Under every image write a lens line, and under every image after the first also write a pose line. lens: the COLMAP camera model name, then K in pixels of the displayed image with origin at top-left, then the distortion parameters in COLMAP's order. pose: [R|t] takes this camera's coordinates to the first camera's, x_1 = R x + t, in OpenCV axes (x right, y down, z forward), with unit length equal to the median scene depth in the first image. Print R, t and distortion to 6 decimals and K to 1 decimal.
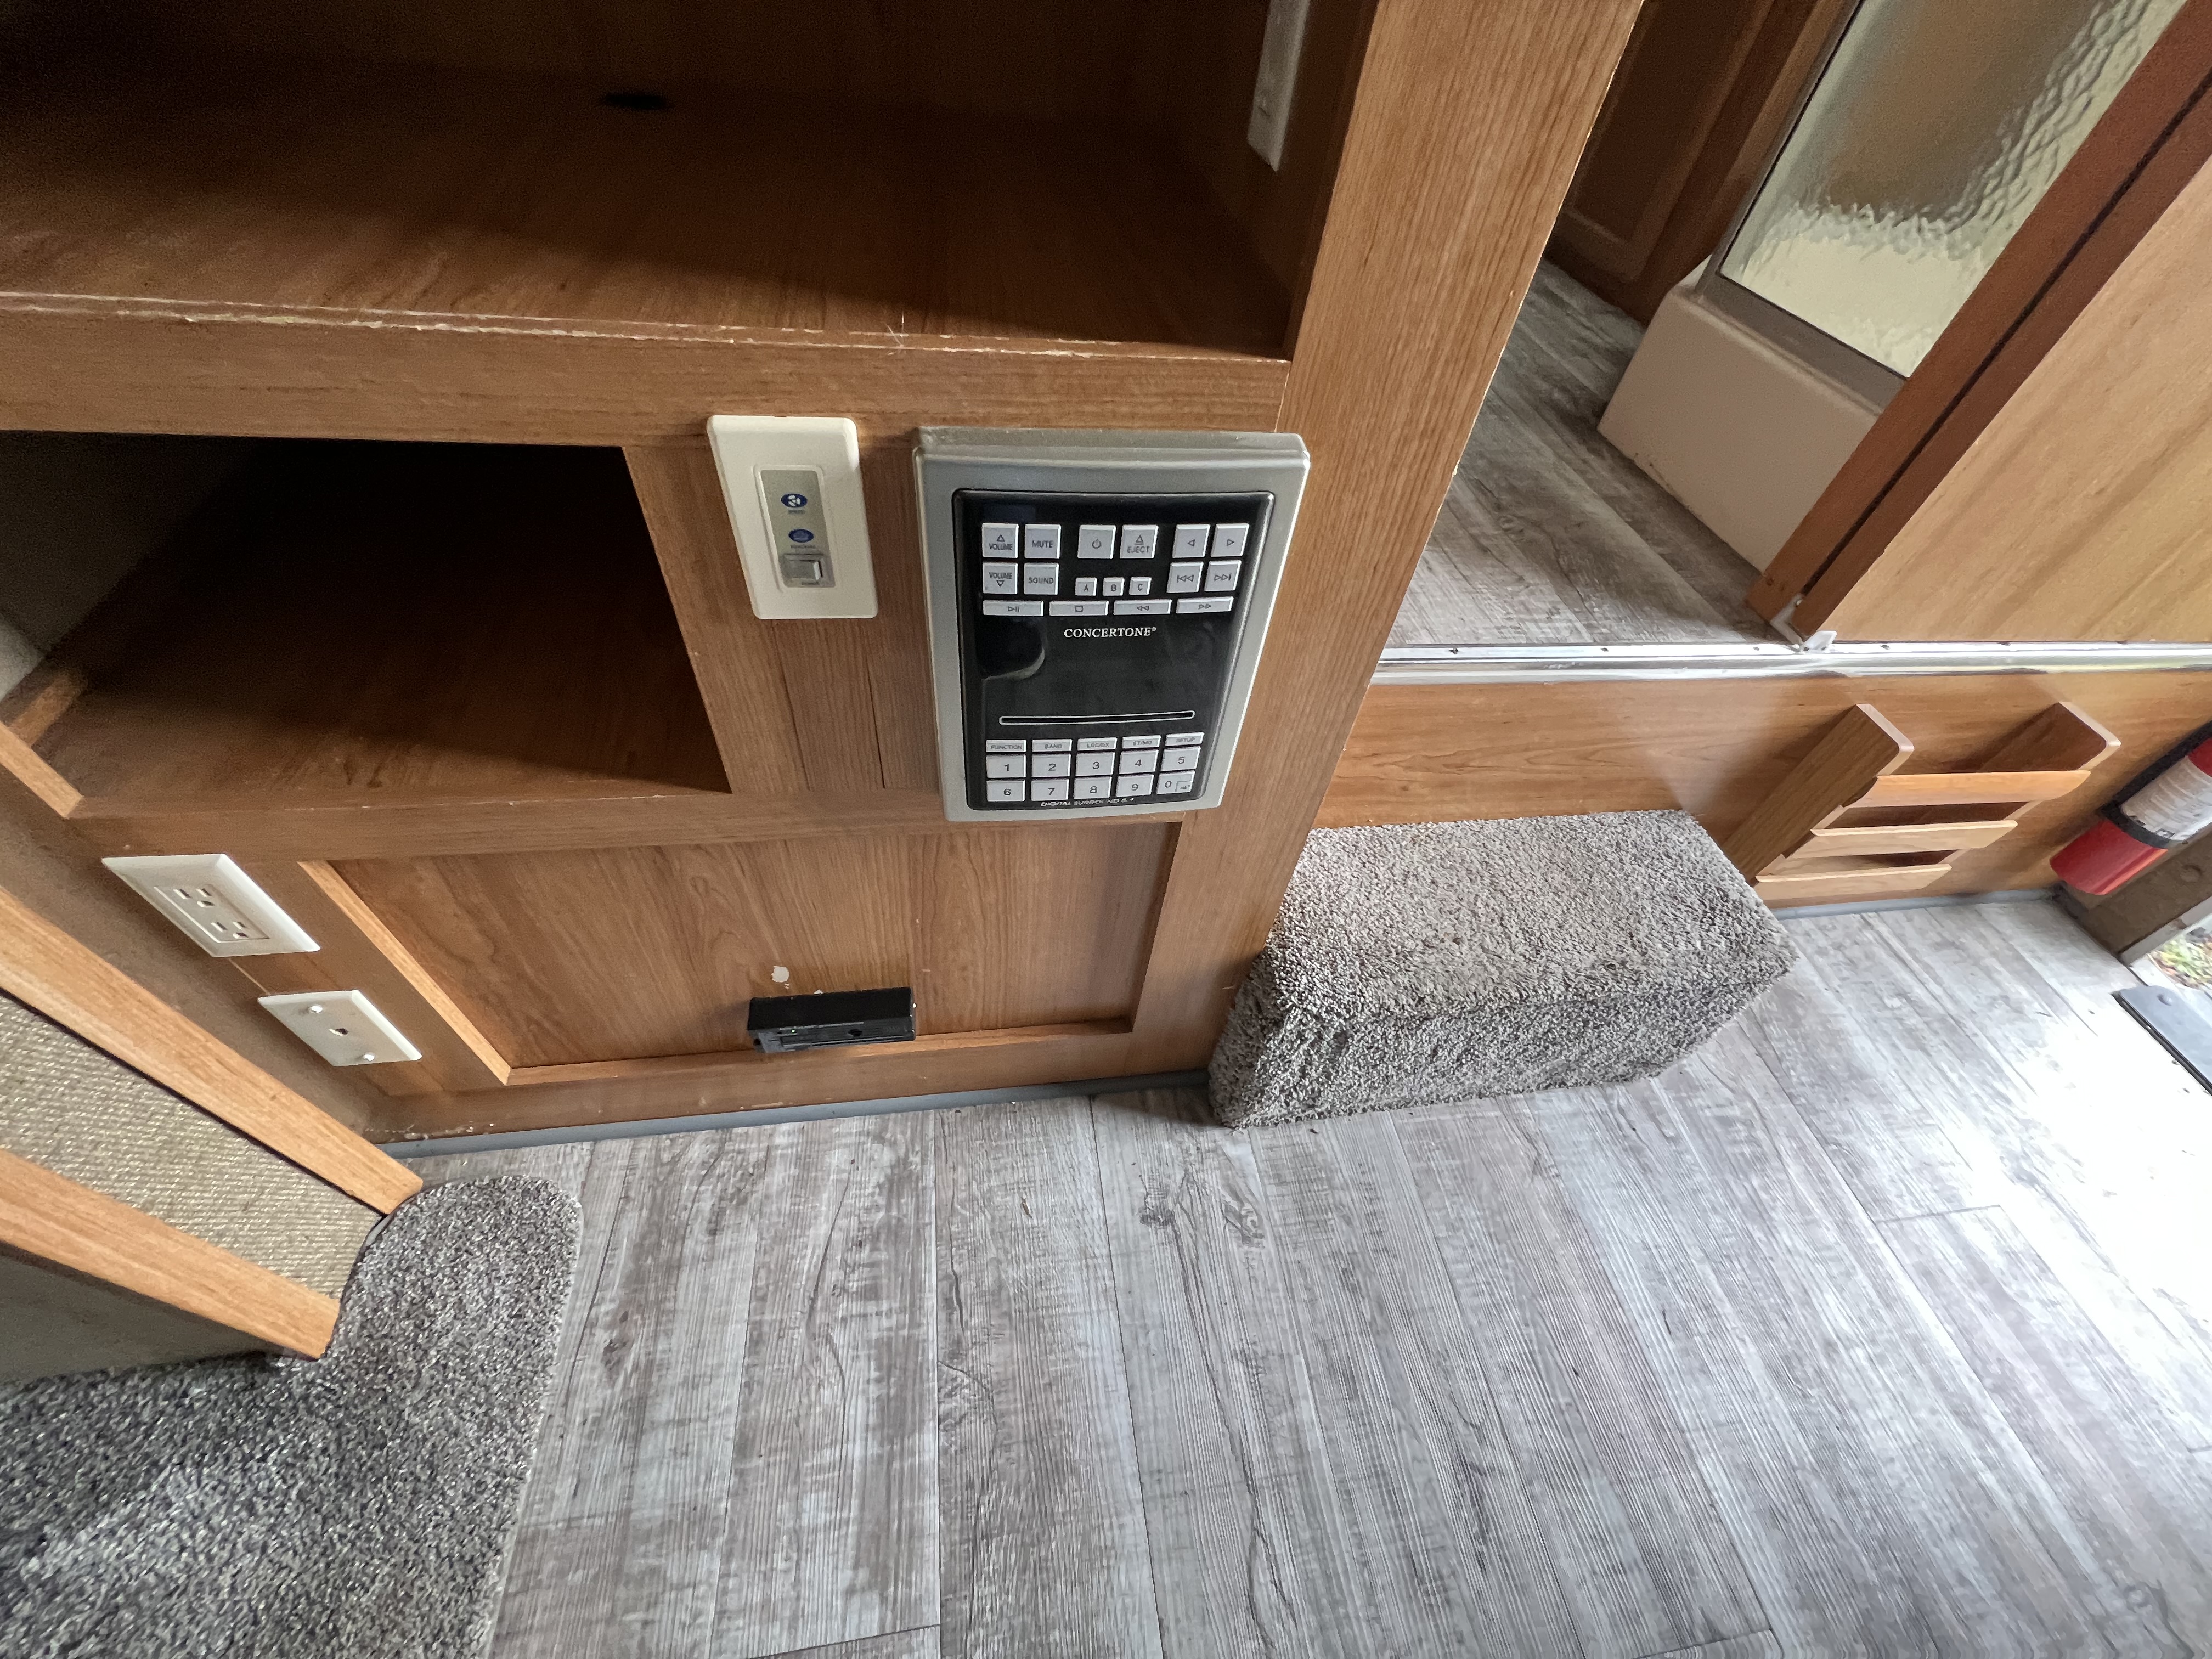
lens RADIAL K [[882.0, 0, 1117.5], [0, 882.0, 827.6], [0, 0, 1]] dist [-0.001227, -0.000007]
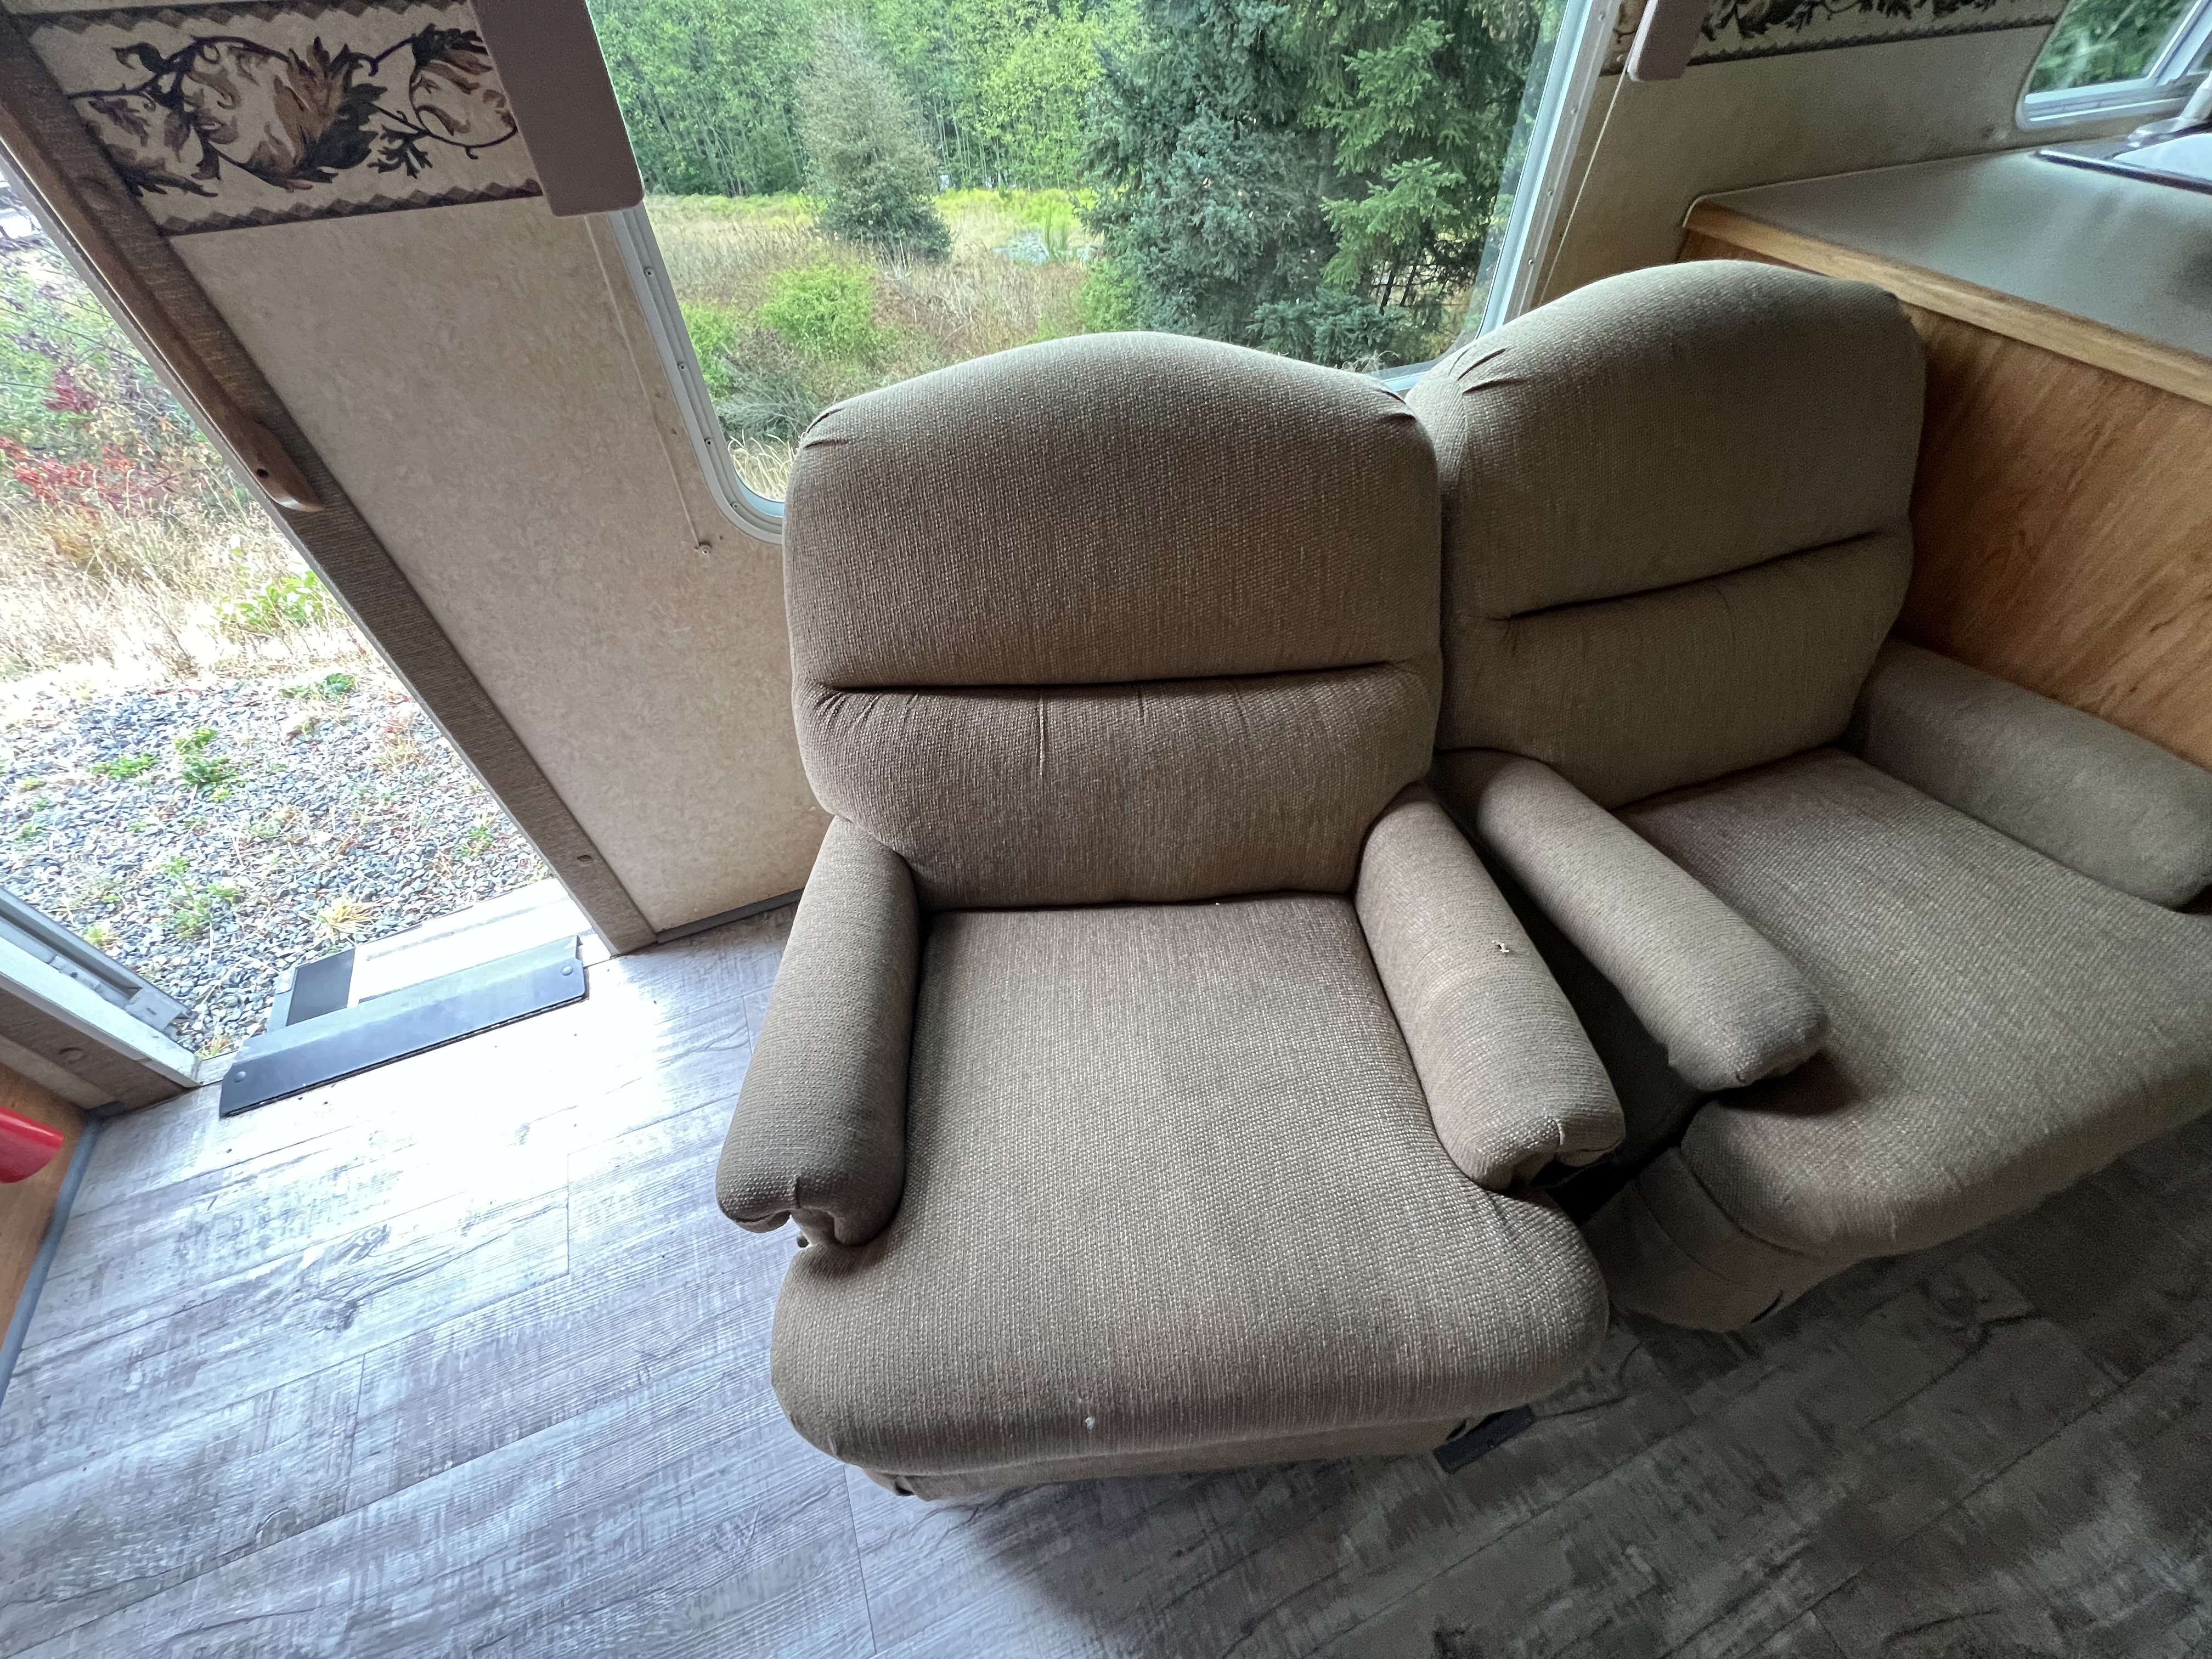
lens RADIAL K [[882.0, 0, 1106.7], [0, 882.0, 827.7], [0, 0, 1]] dist [-0.001227, -0.000007]
pose [[-0.247729, -0.782751, 0.570904, 0.919045], [0.719757, 0.245757, 0.649271, 0.311431], [-0.648521, 0.571756, 0.502509, -0.685632]]
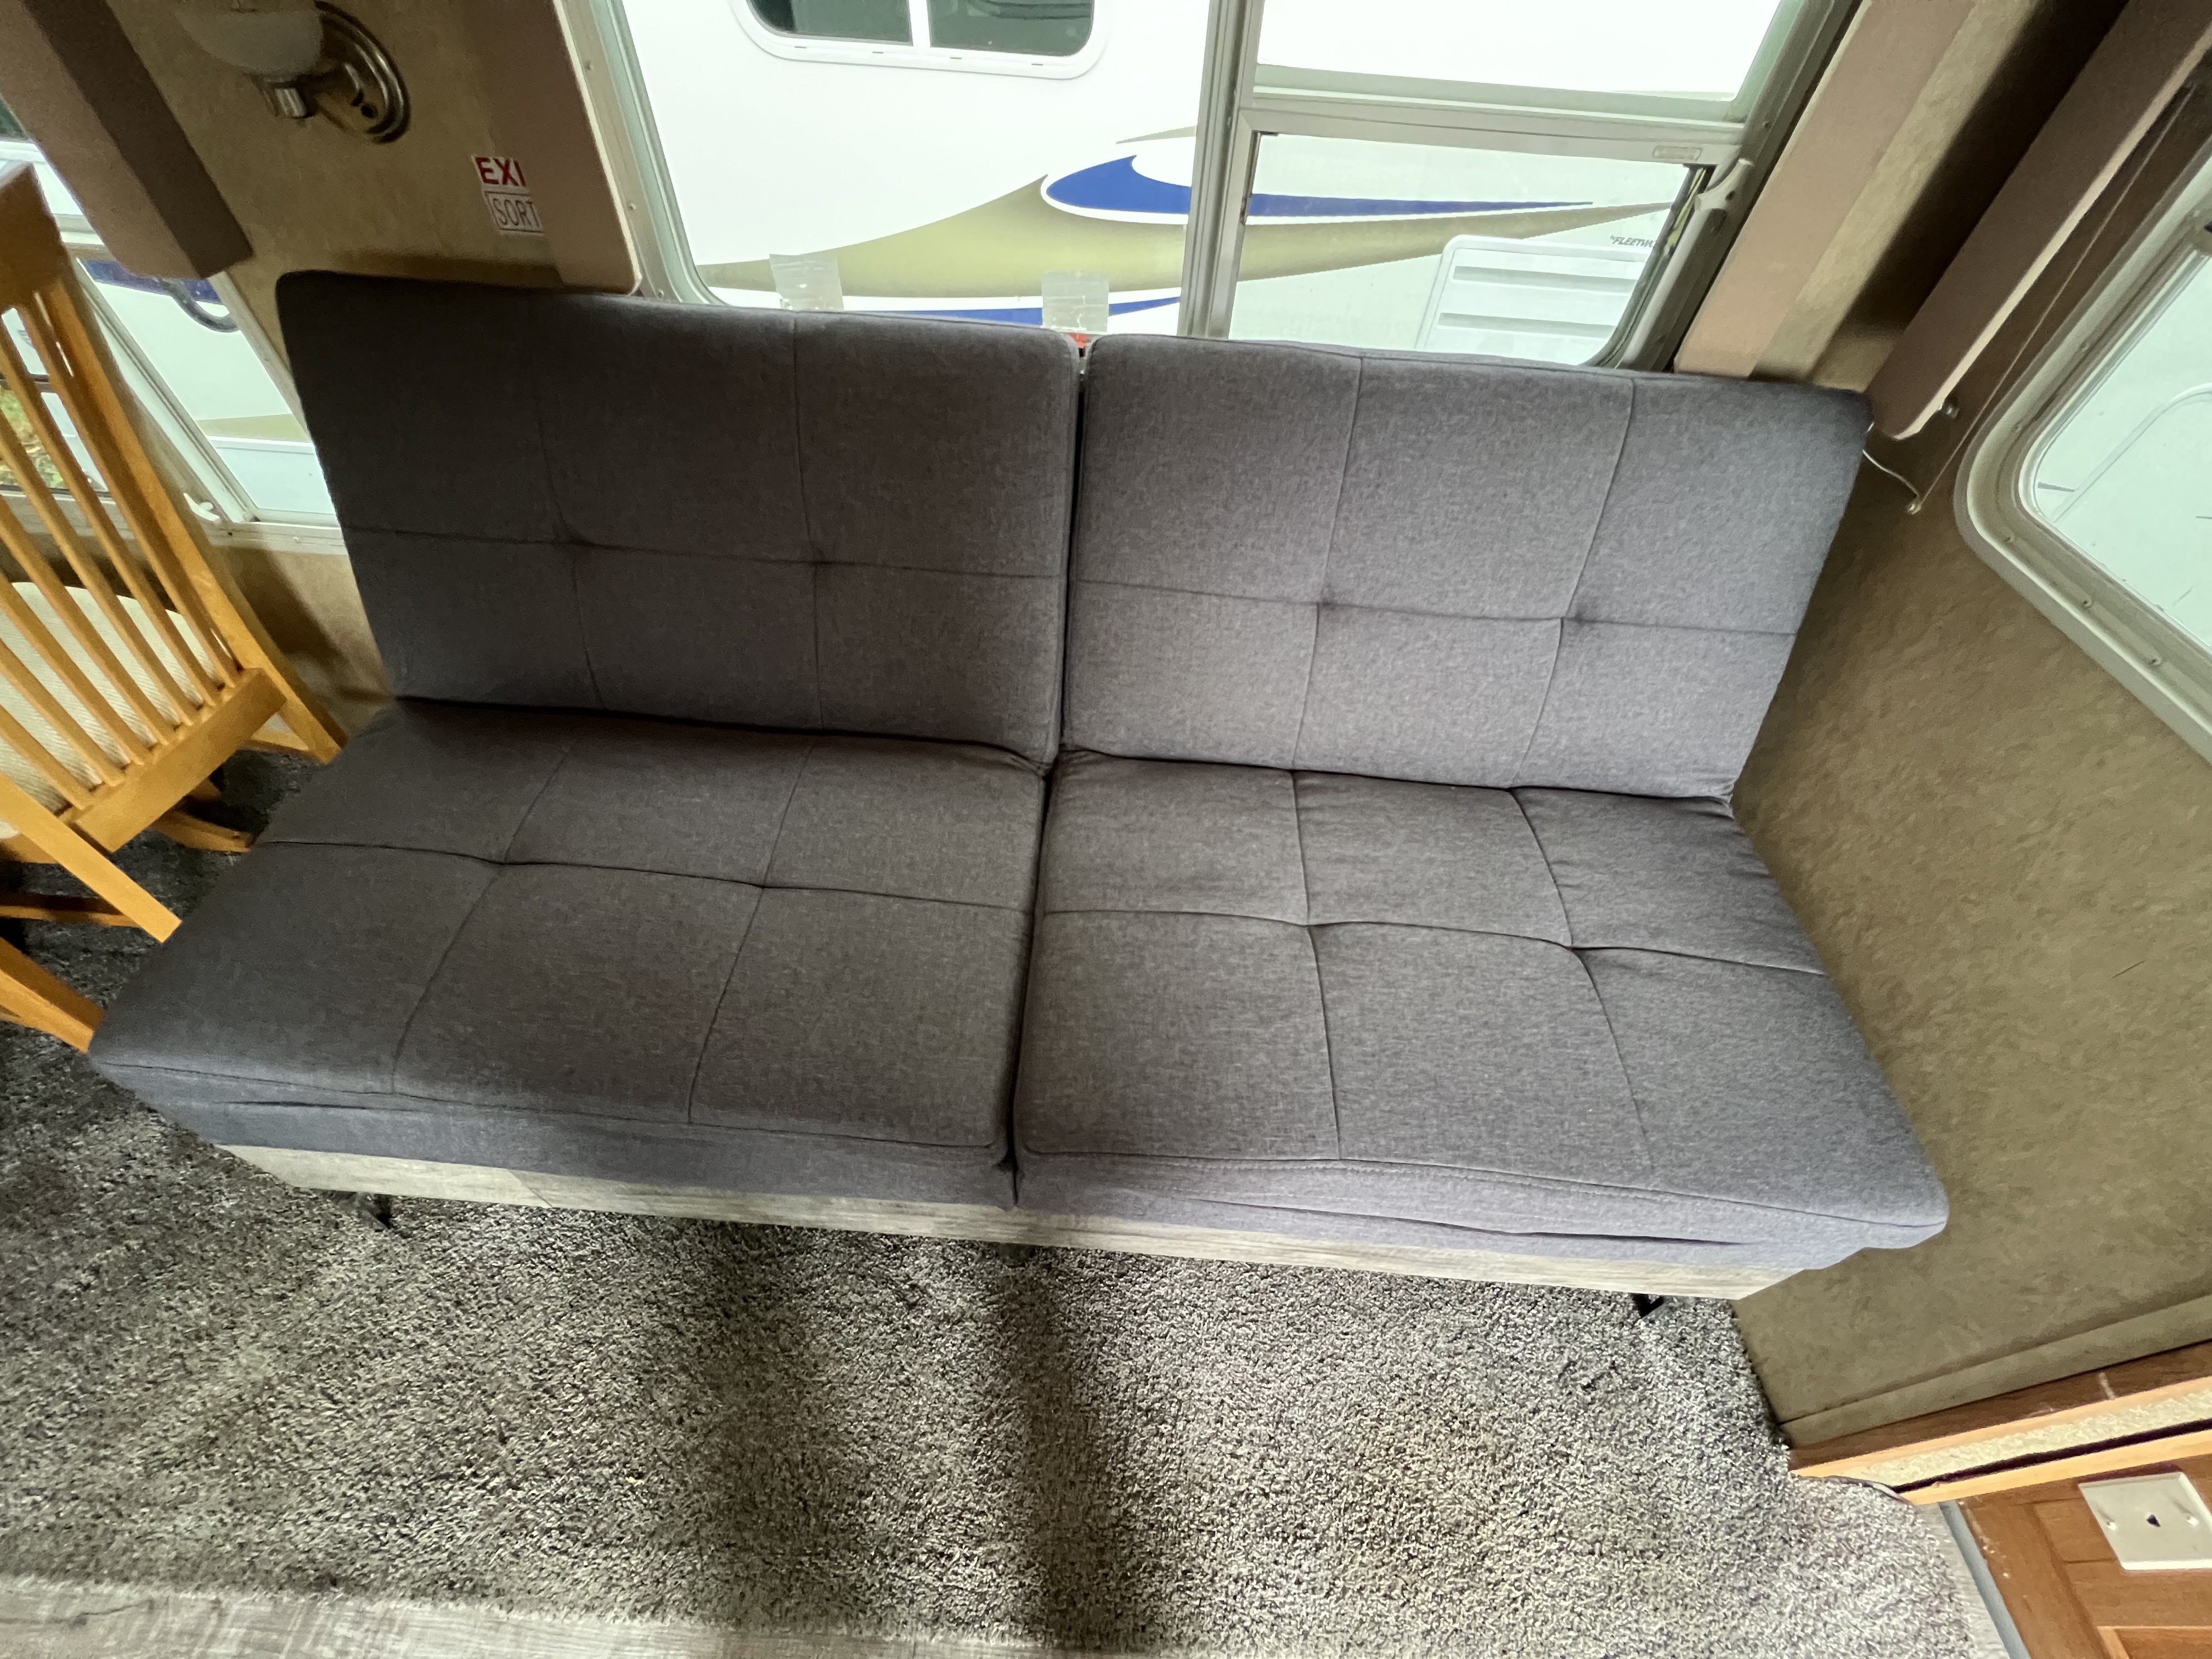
lens RADIAL K [[882.0, 0, 1105.8], [0, 882.0, 822.9], [0, 0, 1]] dist [-0.001227, -0.000007]
pose [[-0.187346, 0.648572, -0.737737, -0.362536], [-0.783245, 0.354618, 0.510660, 0.389156], [0.592815, 0.673498, 0.441554, -0.930899]]
